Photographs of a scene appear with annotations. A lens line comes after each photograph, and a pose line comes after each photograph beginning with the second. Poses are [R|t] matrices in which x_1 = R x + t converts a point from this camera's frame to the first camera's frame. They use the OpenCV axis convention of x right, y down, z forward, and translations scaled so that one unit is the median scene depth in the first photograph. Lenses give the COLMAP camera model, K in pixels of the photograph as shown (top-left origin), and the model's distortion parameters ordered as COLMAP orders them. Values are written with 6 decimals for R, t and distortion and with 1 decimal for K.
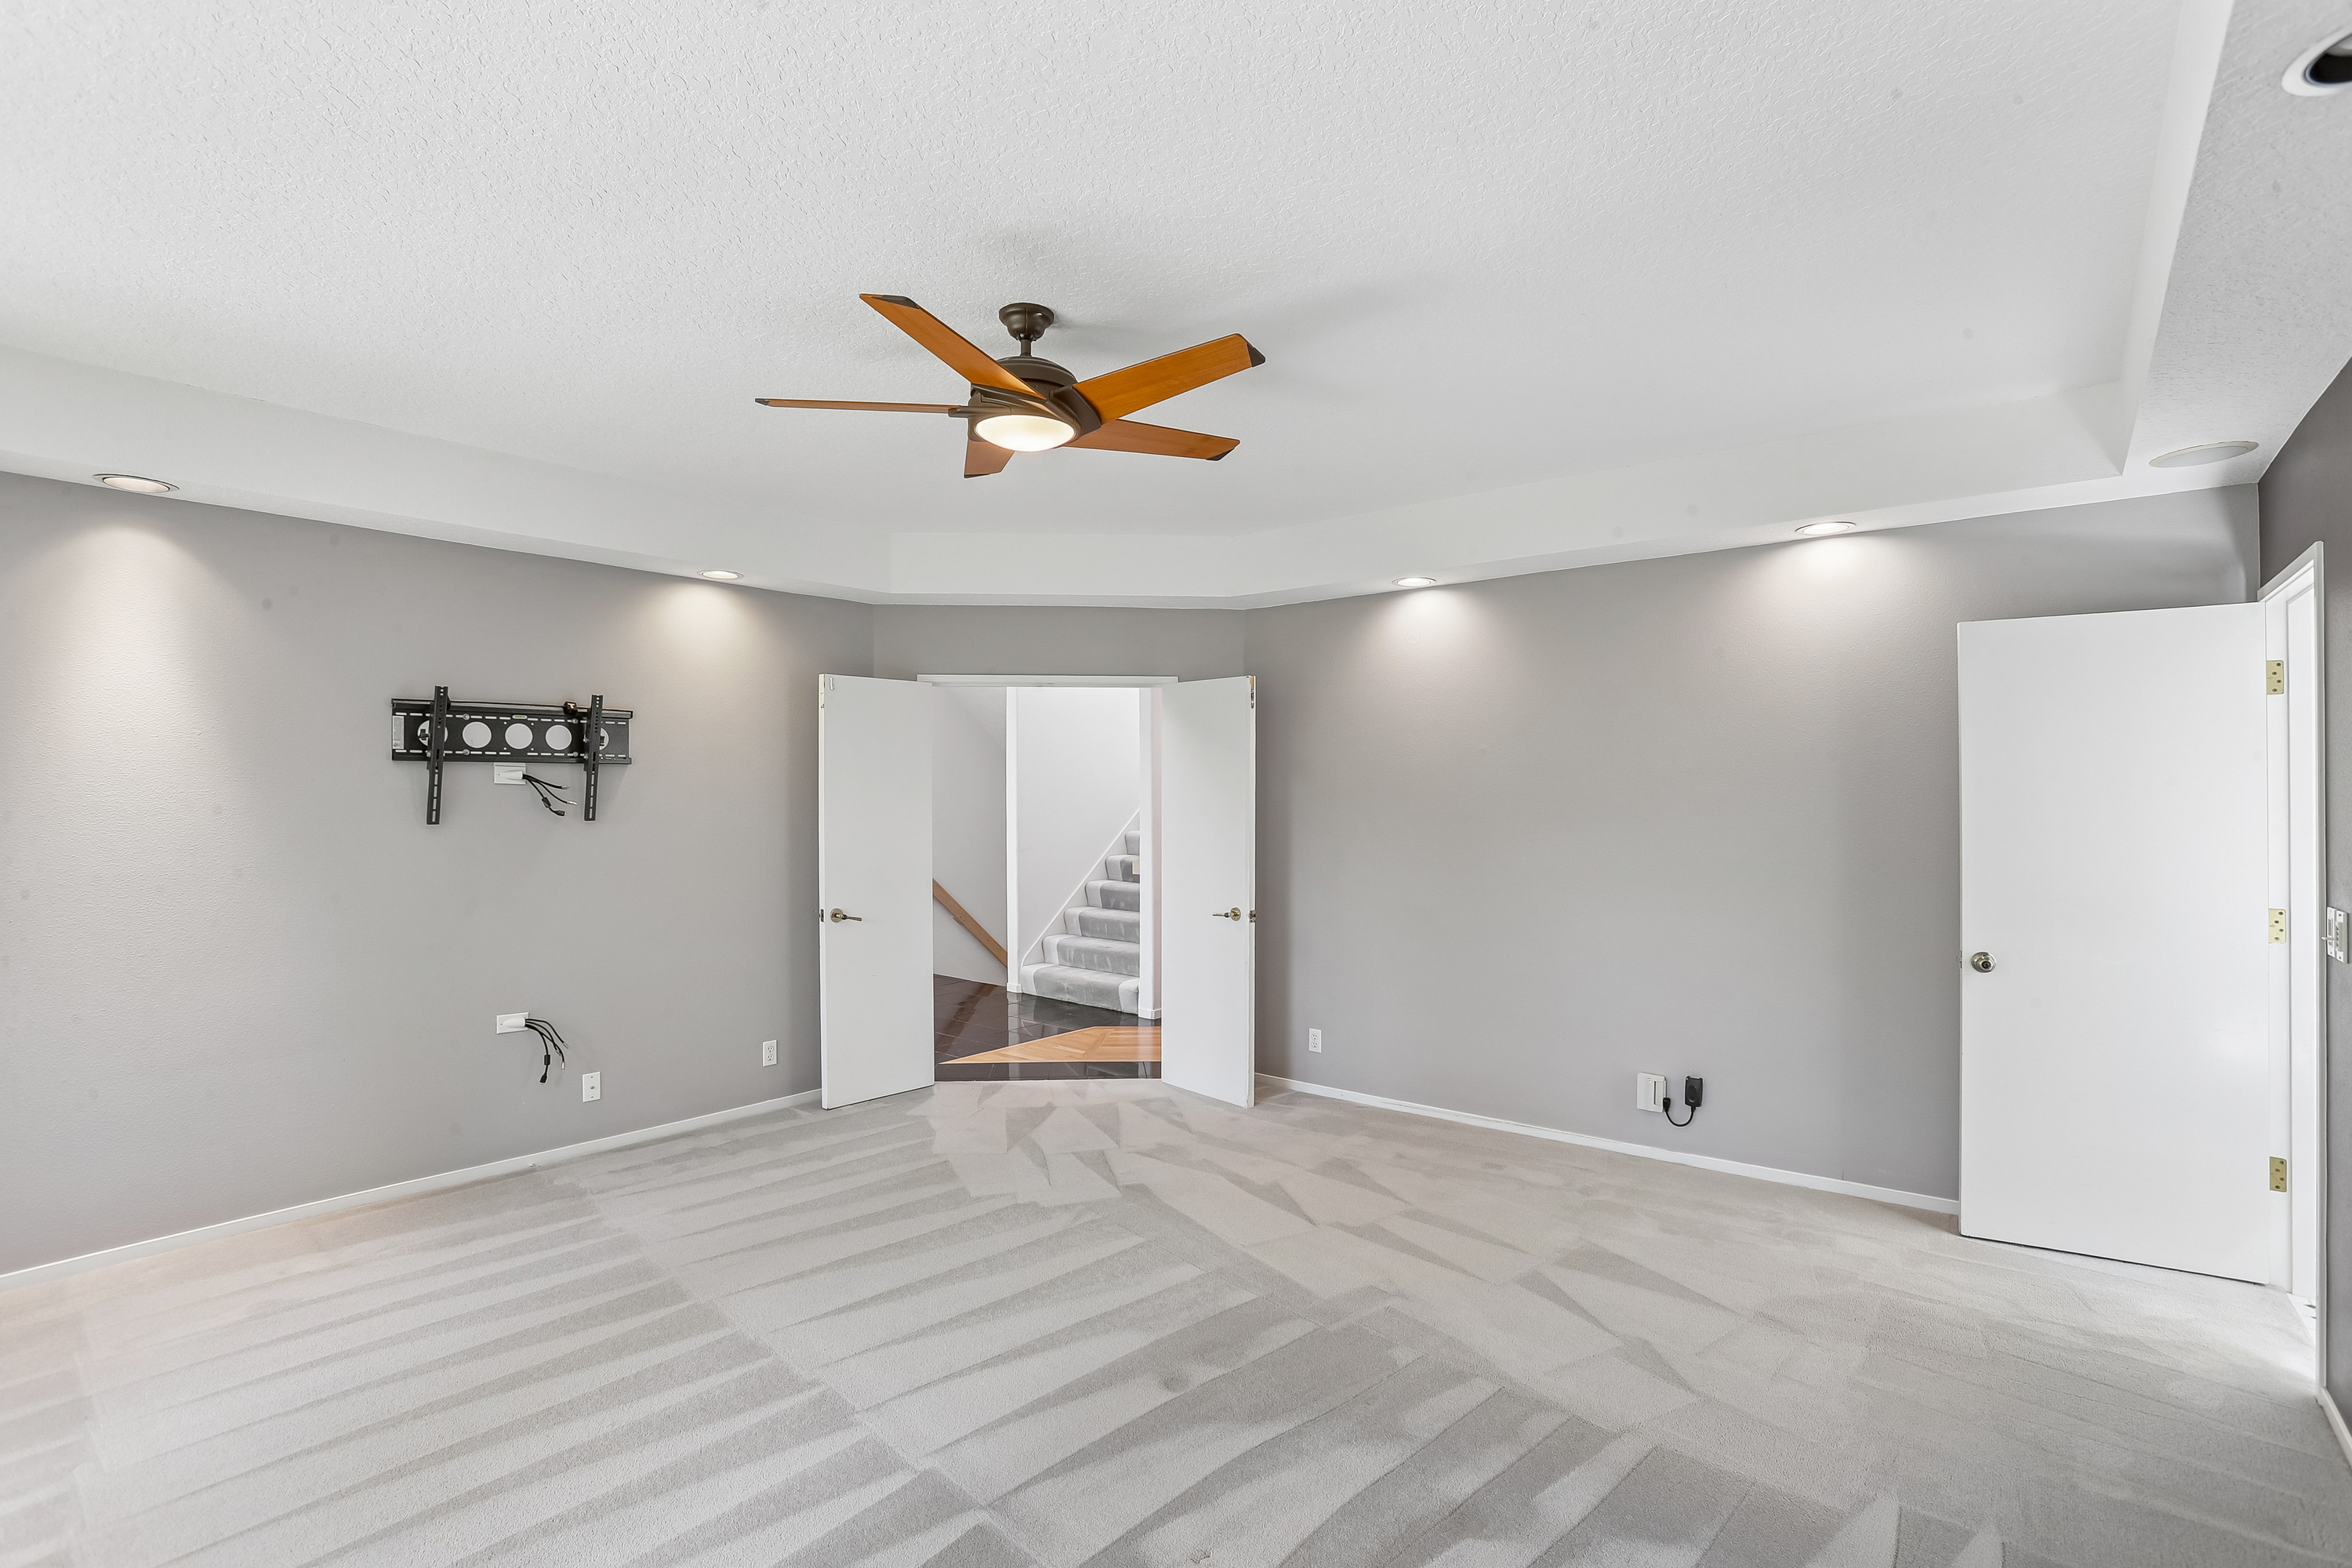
lens RADIAL K [[1052.0, 0, 1176.0], [0, 1052.0, 784.0], [0, 0, 1]] dist [-0.033678, 0.000038]
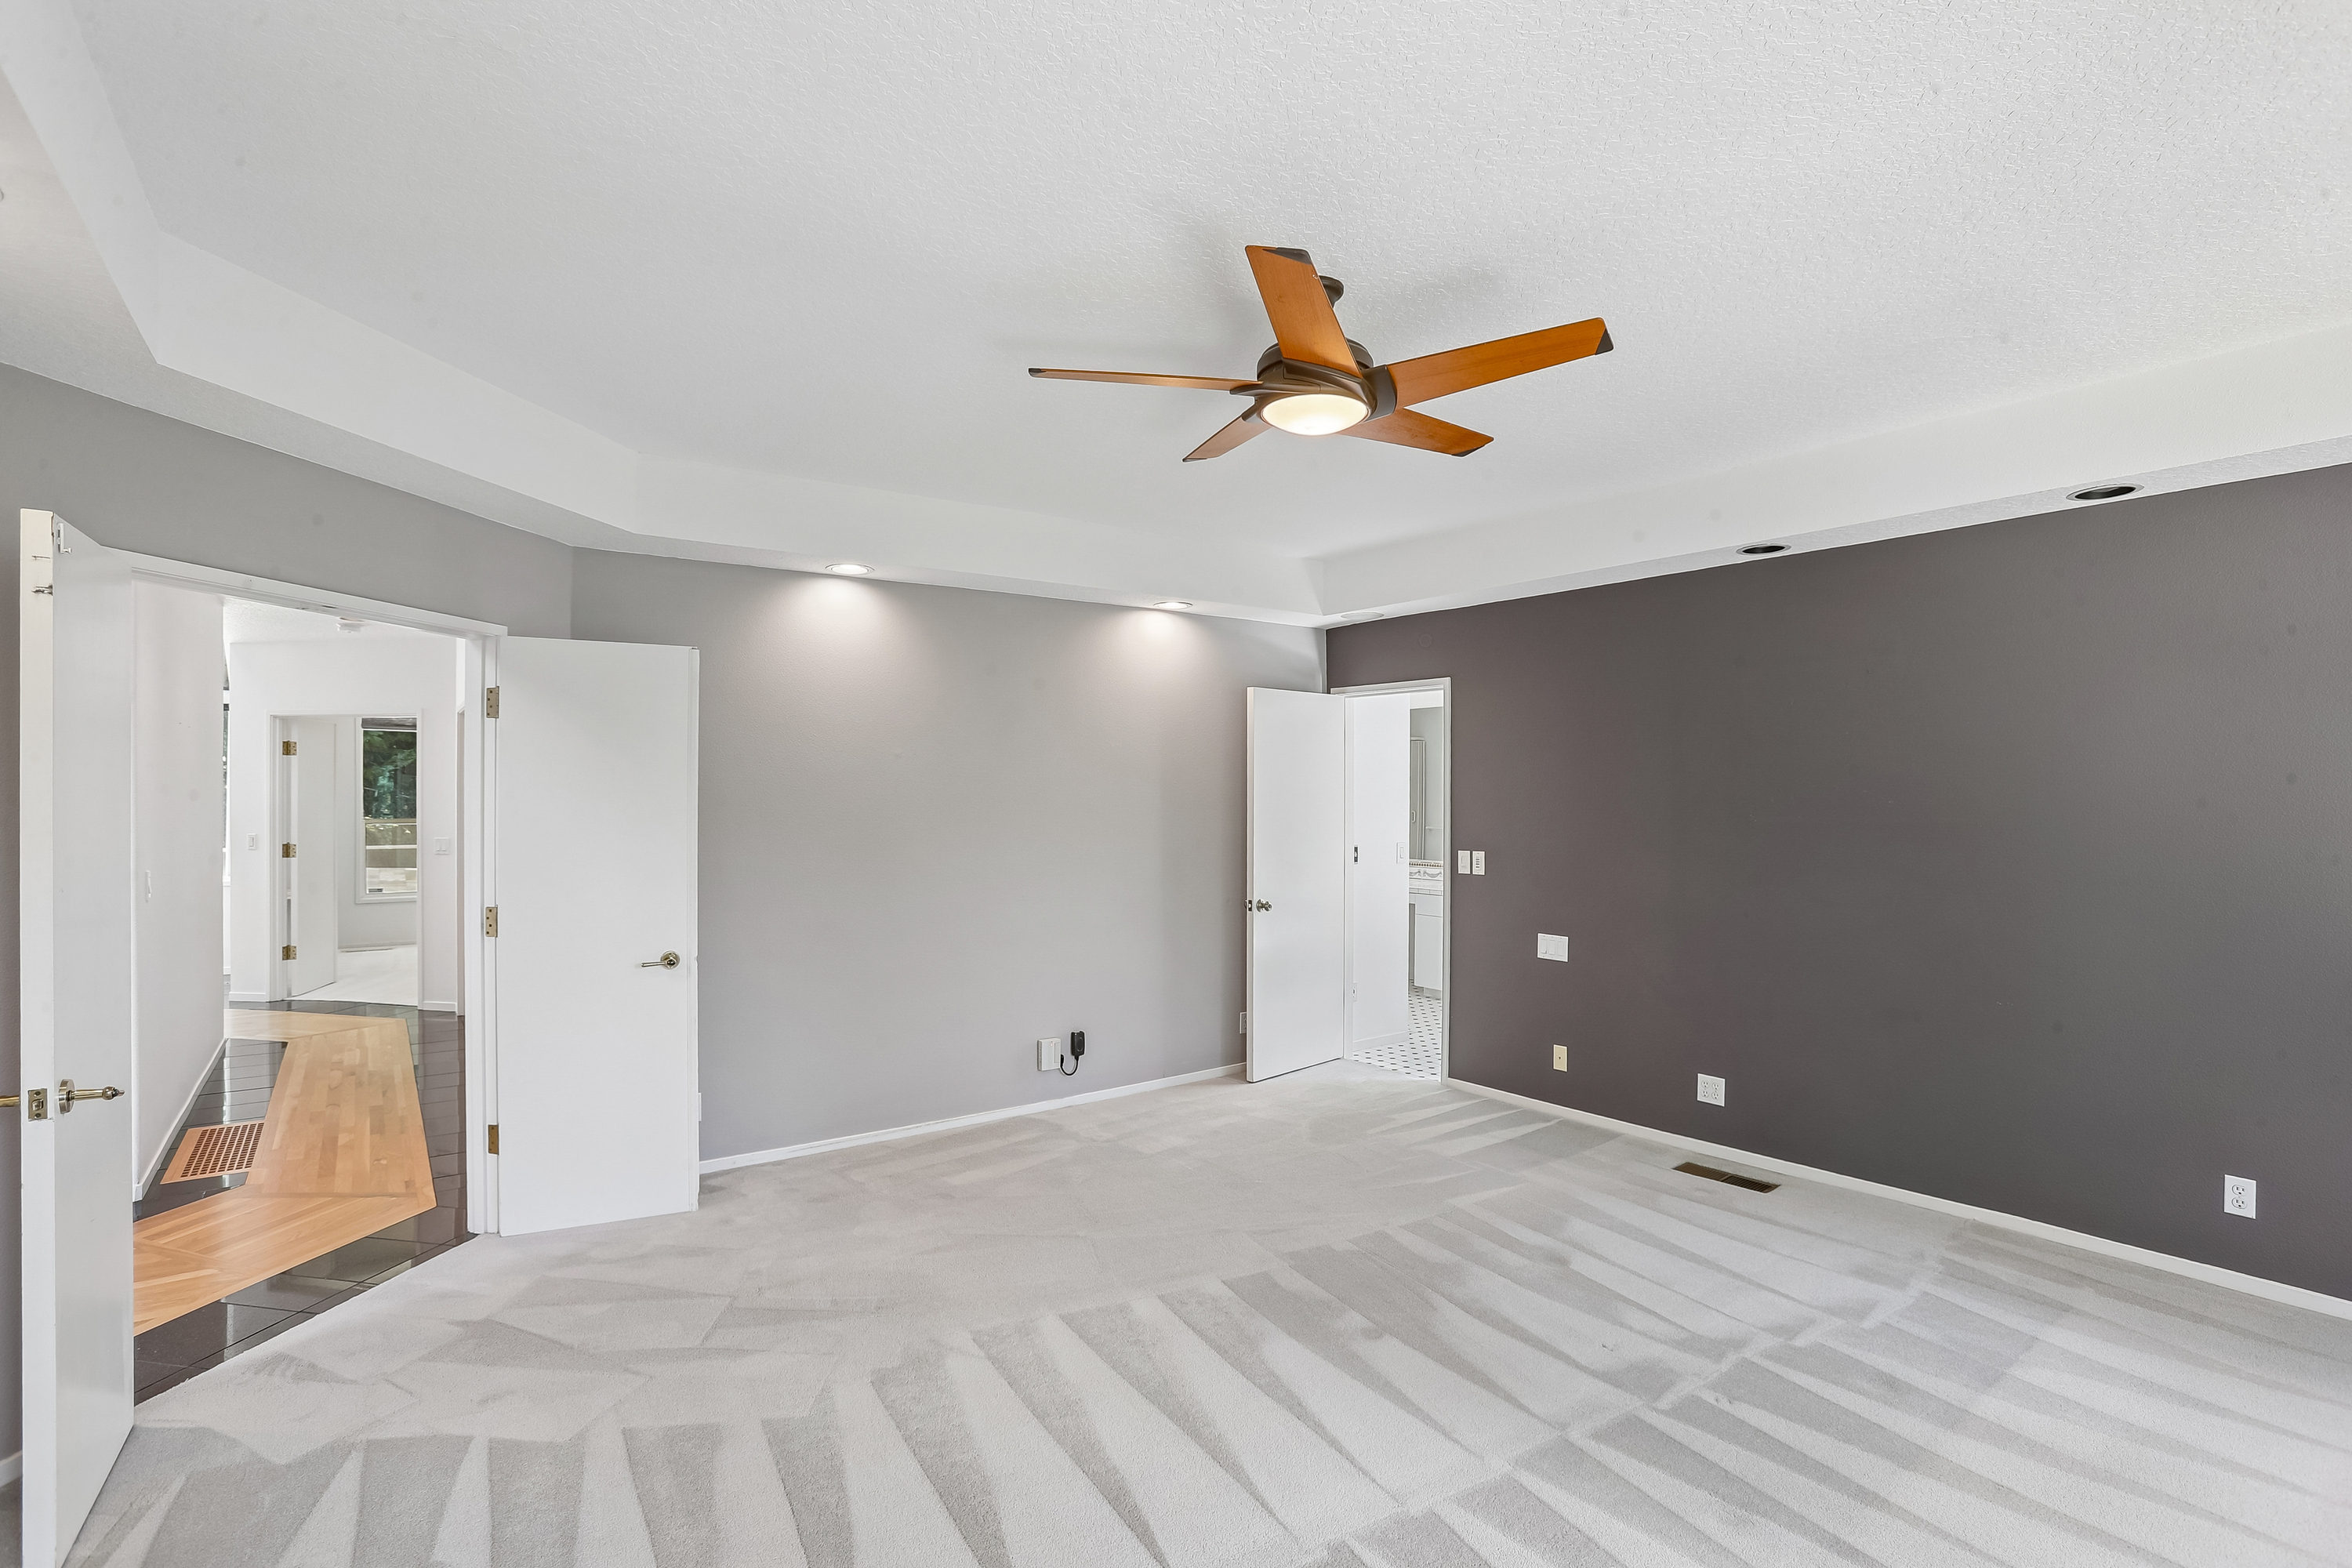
lens RADIAL K [[1094.2, 0, 1176.0], [0, 1094.2, 784.0], [0, 0, 1]] dist [-0.023415, 0.001435]
pose [[0.293035, 0.016502, 0.955959, -0.761058], [0.000342, 0.999849, -0.017365, 0.016241], [-0.956102, 0.005415, 0.292986, 0.567135]]
